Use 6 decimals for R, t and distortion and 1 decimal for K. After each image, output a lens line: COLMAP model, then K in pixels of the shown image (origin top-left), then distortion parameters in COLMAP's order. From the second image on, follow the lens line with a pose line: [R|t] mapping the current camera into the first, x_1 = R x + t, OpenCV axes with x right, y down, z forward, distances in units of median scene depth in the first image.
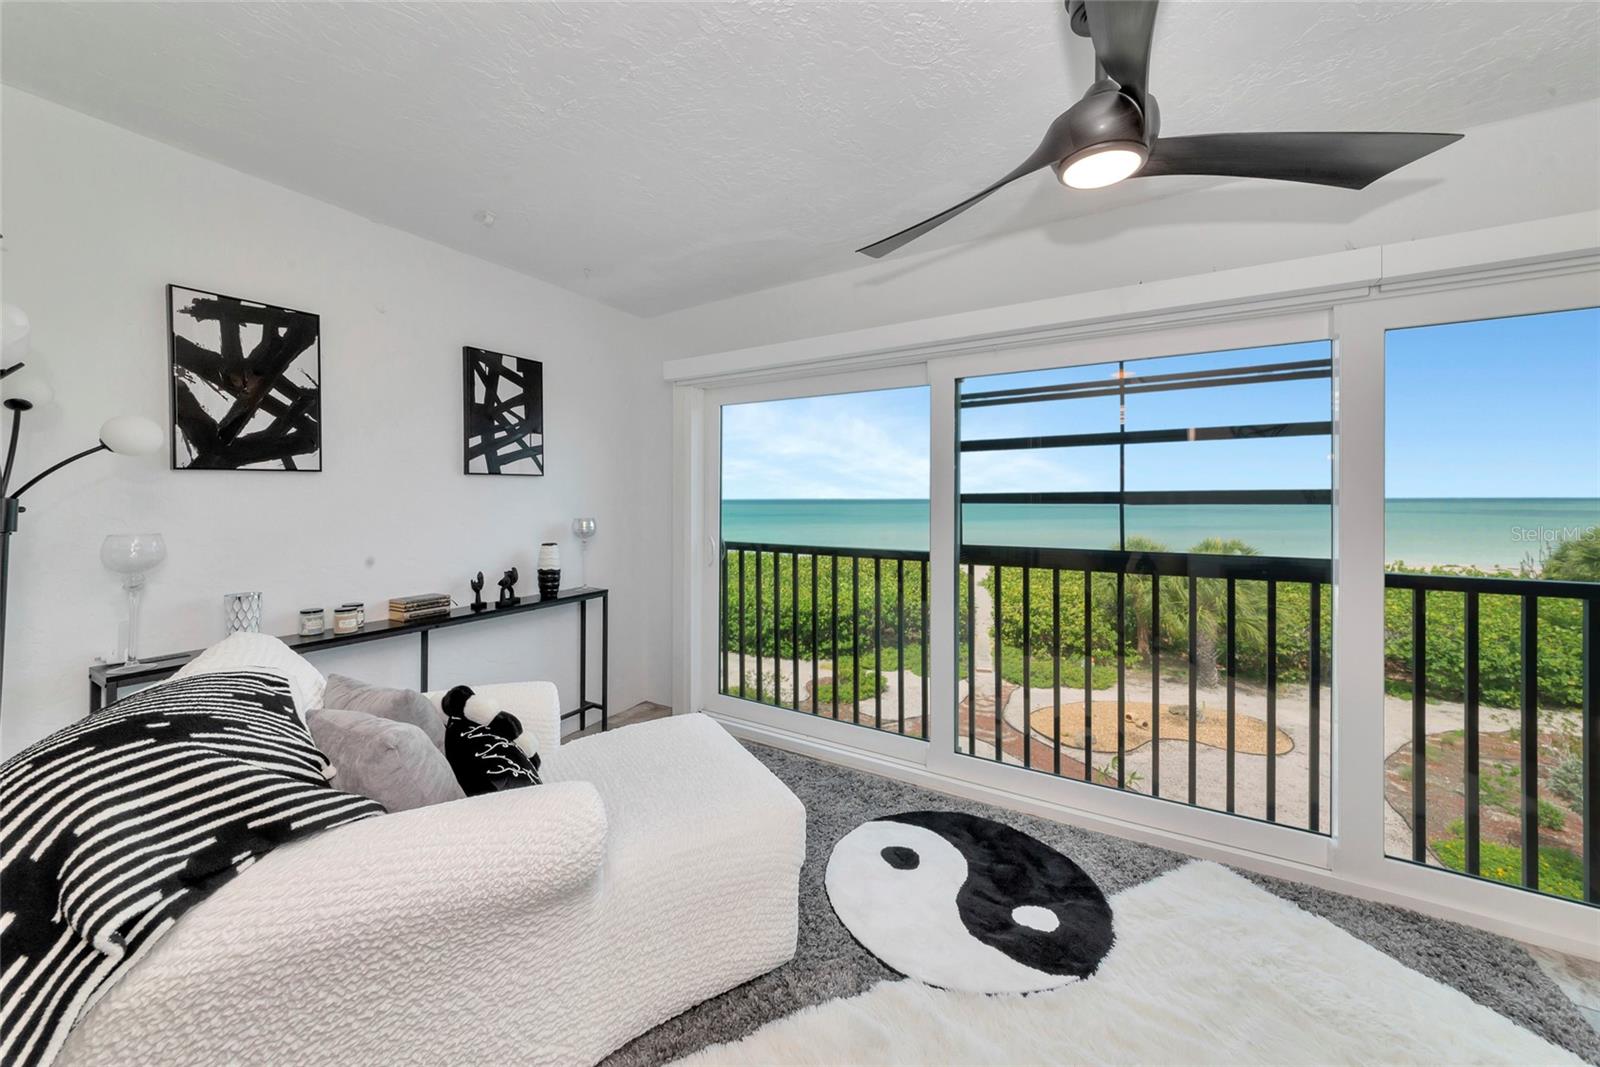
lens RADIAL K [[576.6, 0, 779.4], [0, 576.6, 493.4], [0, 0, 1]] dist [0.001091, 0.000072]
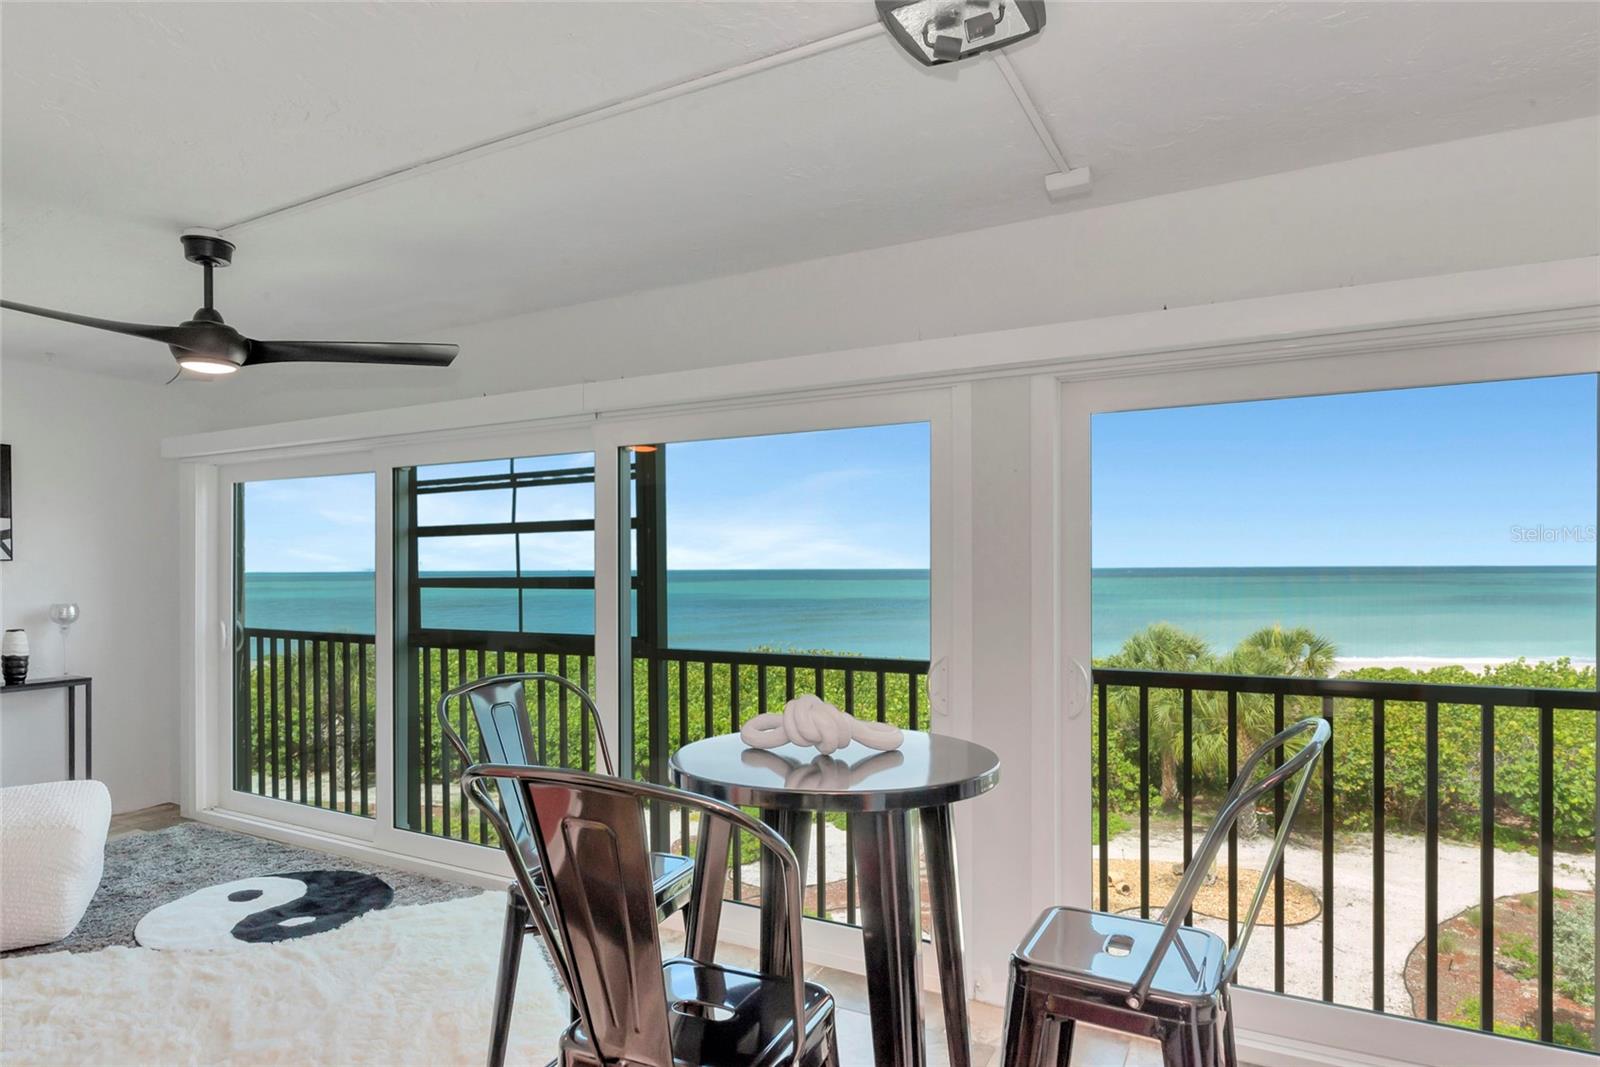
lens RADIAL K [[906.3, 0, 770.9], [0, 906.3, 563.6], [0, 0, 1]] dist [0.000553, -0.000299]
pose [[0.999480, -0.003568, 0.032036, 0.909259], [0.003549, 0.999993, 0.000664, -0.024528], [-0.032038, -0.000550, 0.999486, -0.639101]]
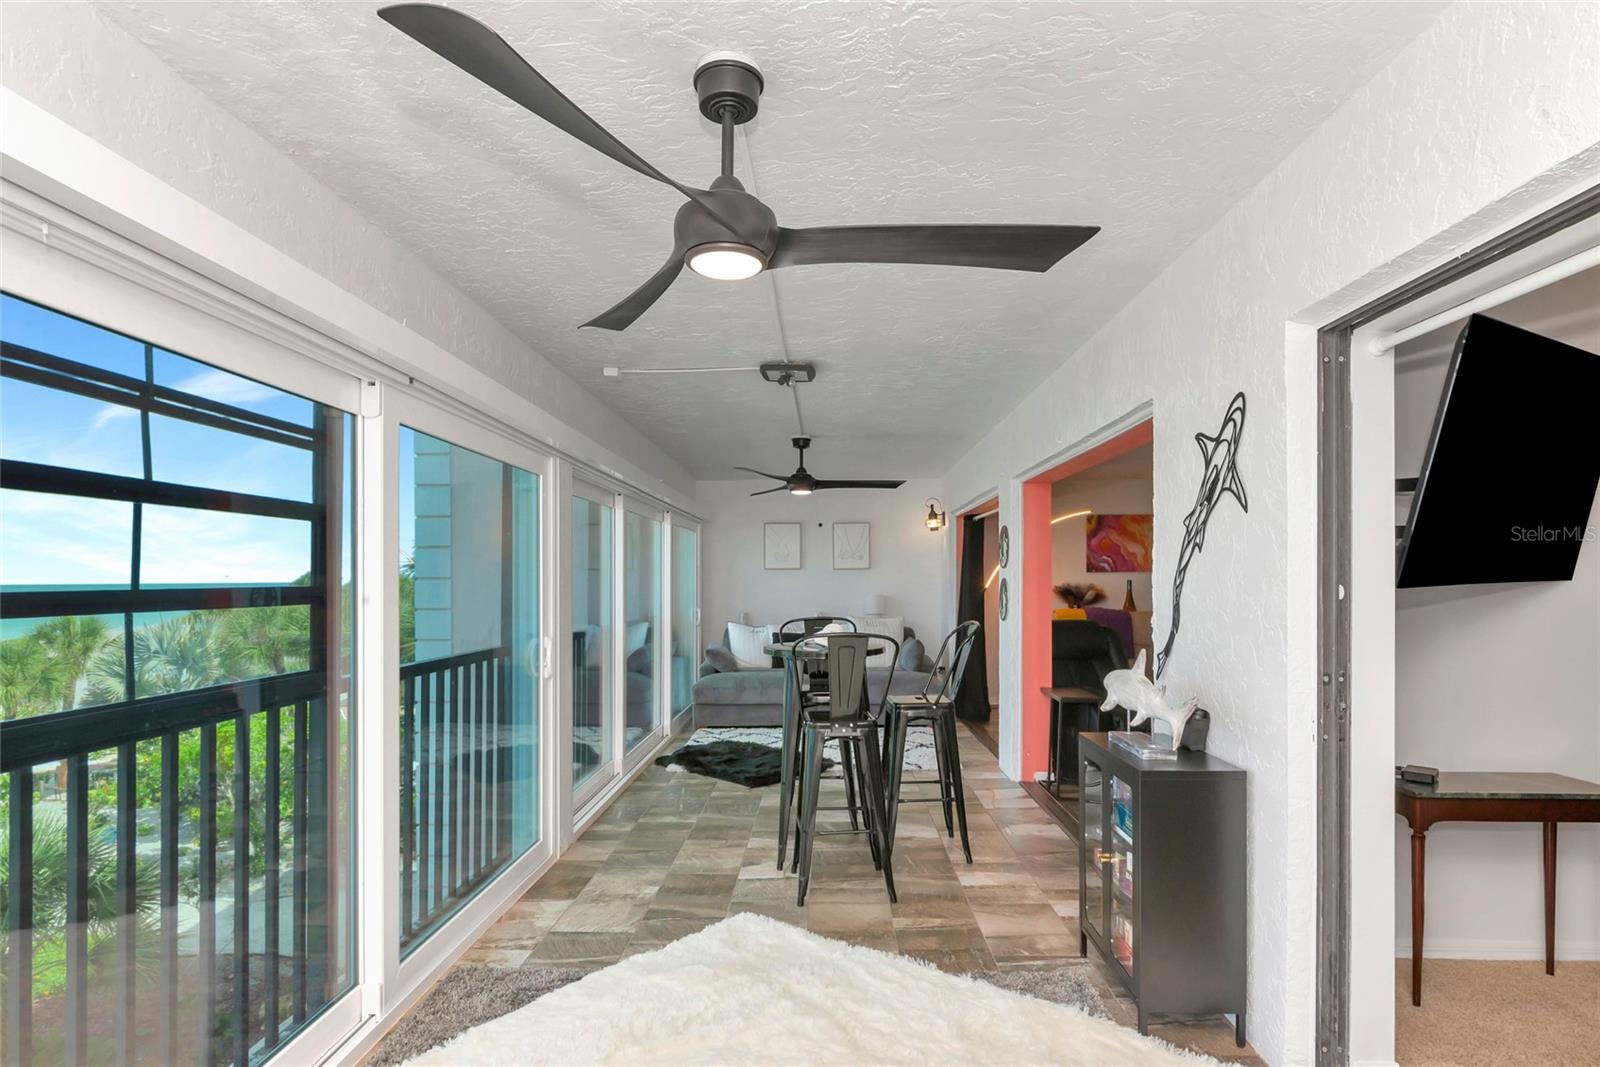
lens RADIAL K [[841.1, 0, 797.5], [0, 841.1, 571.0], [0, 0, 1]] dist [-0.000817, -0.000365]
pose [[-0.500010, 0.008534, 0.865977, -0.340505], [-0.003026, 0.999928, -0.011602, -0.011117], [-0.866014, -0.008422, -0.499949, 0.760042]]
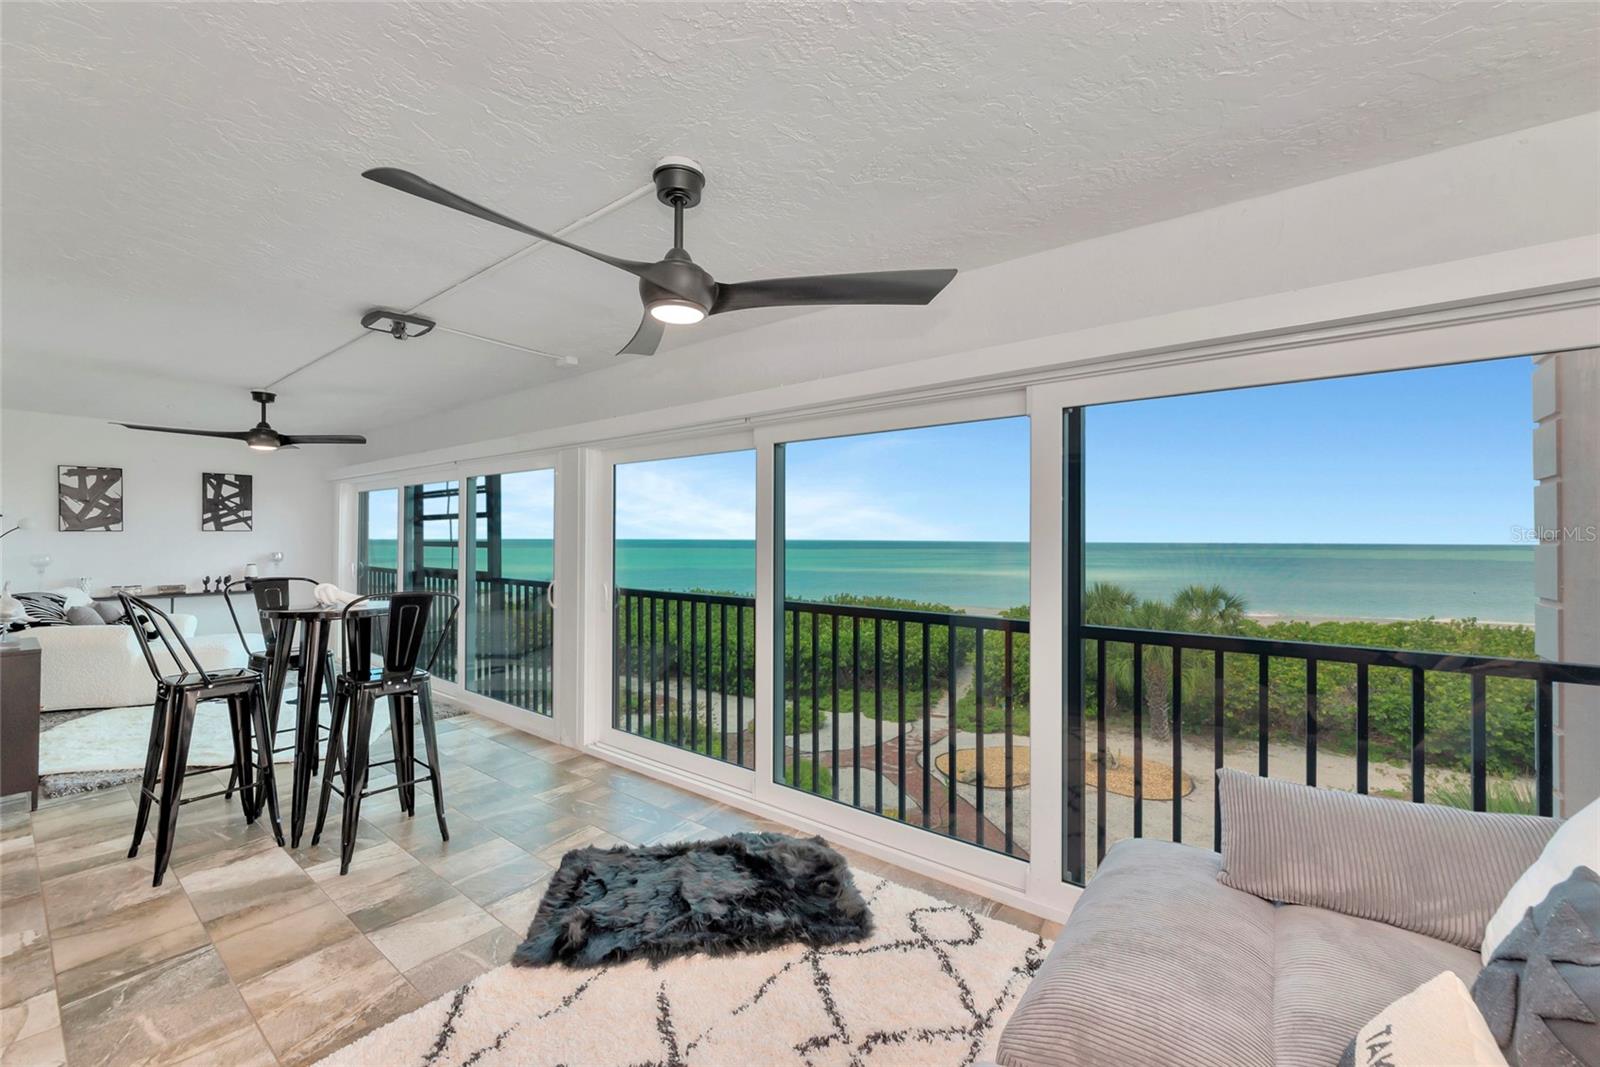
lens RADIAL K [[638.2, 0, 775.6], [0, 638.2, 533.6], [0, 0, 1]] dist [-0.010217, 0.007003]
pose [[0.990523, 0.005123, -0.137254, 1.891344], [-0.005473, 0.999983, -0.002175, -0.029165], [0.137241, 0.002906, 0.990533, -1.061828]]
